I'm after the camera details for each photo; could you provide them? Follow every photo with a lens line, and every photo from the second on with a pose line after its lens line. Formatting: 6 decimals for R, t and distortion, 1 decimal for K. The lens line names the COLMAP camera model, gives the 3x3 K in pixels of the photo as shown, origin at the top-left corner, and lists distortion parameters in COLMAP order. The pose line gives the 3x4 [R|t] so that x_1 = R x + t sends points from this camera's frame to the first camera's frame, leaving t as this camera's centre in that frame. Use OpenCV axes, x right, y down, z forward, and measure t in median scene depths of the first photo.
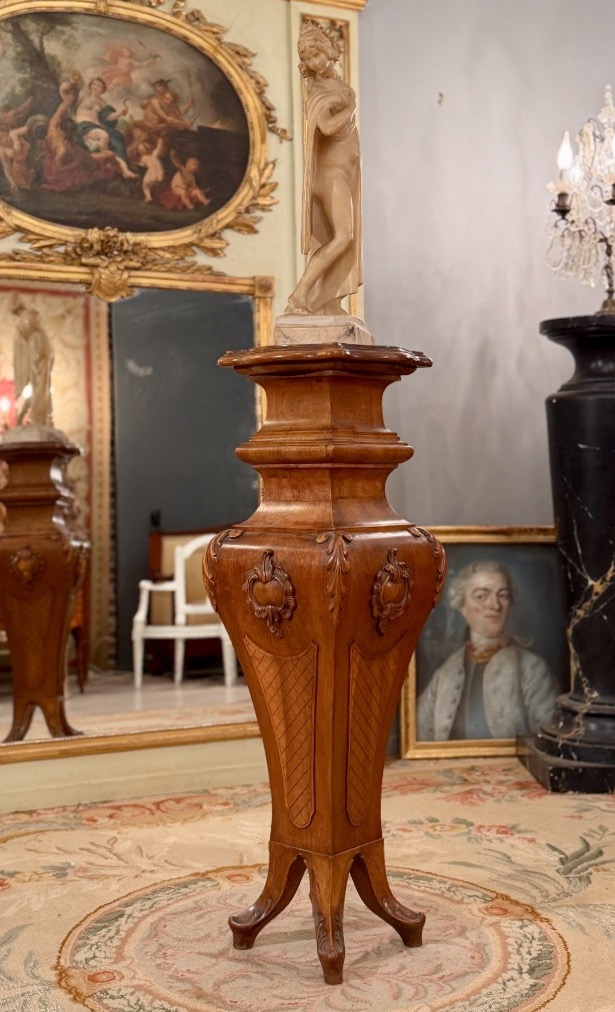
lens RADIAL K [[1233.2, 0, 309.2], [0, 1233.2, 463.8], [0, 0, 1]] dist [0.208614, -0.609285]
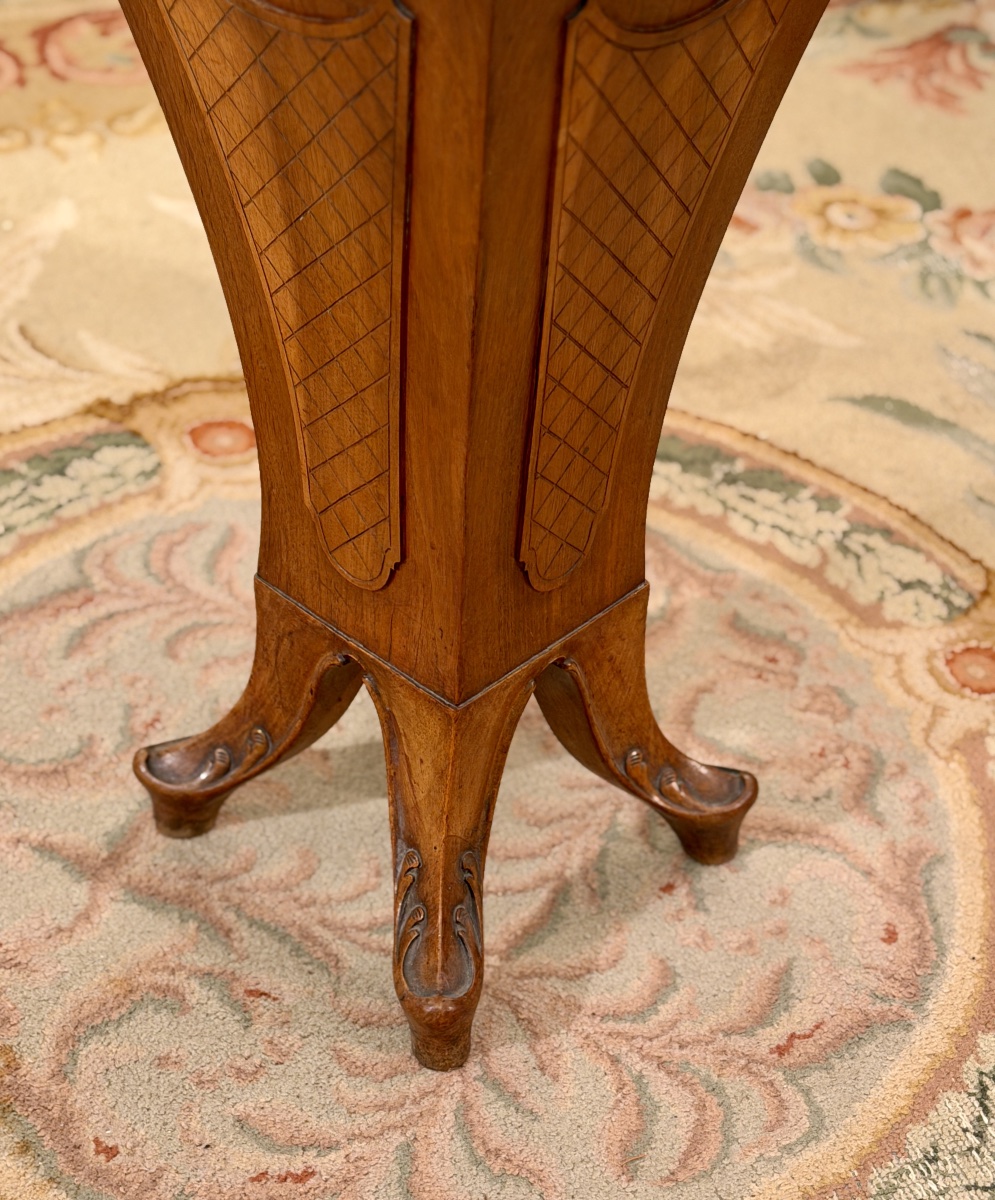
lens RADIAL K [[2235.2, 0, 493.8], [0, 2235.2, 765.6], [0, 0, 1]] dist [0.070371, 0.263037]
pose [[0.997990, 0.063181, -0.004822, 0.028806], [-0.042895, 0.729644, 0.682480, -0.023055], [0.046638, -0.680902, 0.730888, 0.594940]]
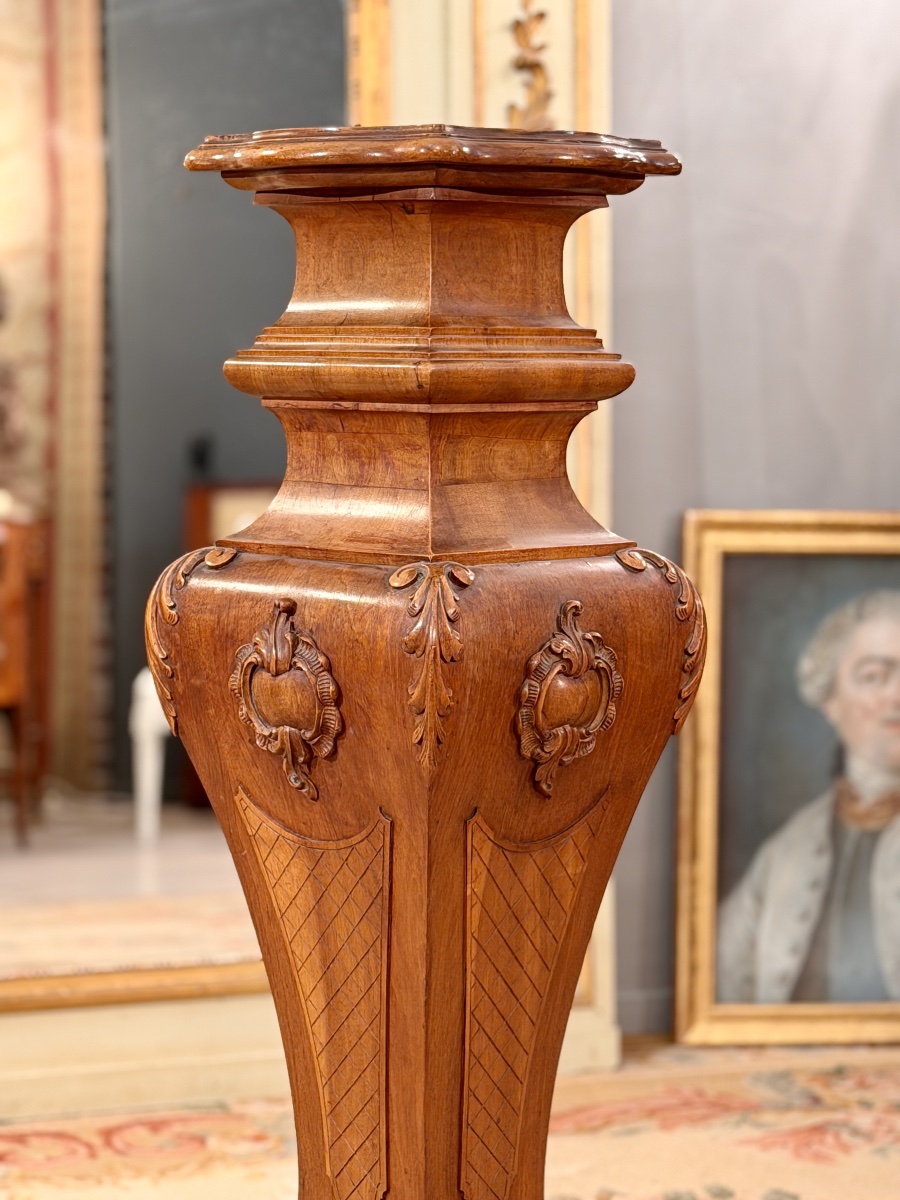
lens RADIAL K [[2863.2, 0, 389.4], [0, 2863.2, 482.0], [0, 0, 1]] dist [0.221026, -0.846001]
pose [[0.997134, 0.014771, -0.074205, 0.075147], [-0.010326, 0.998149, 0.059933, -0.031556], [0.074952, -0.058995, 0.995440, -0.004076]]
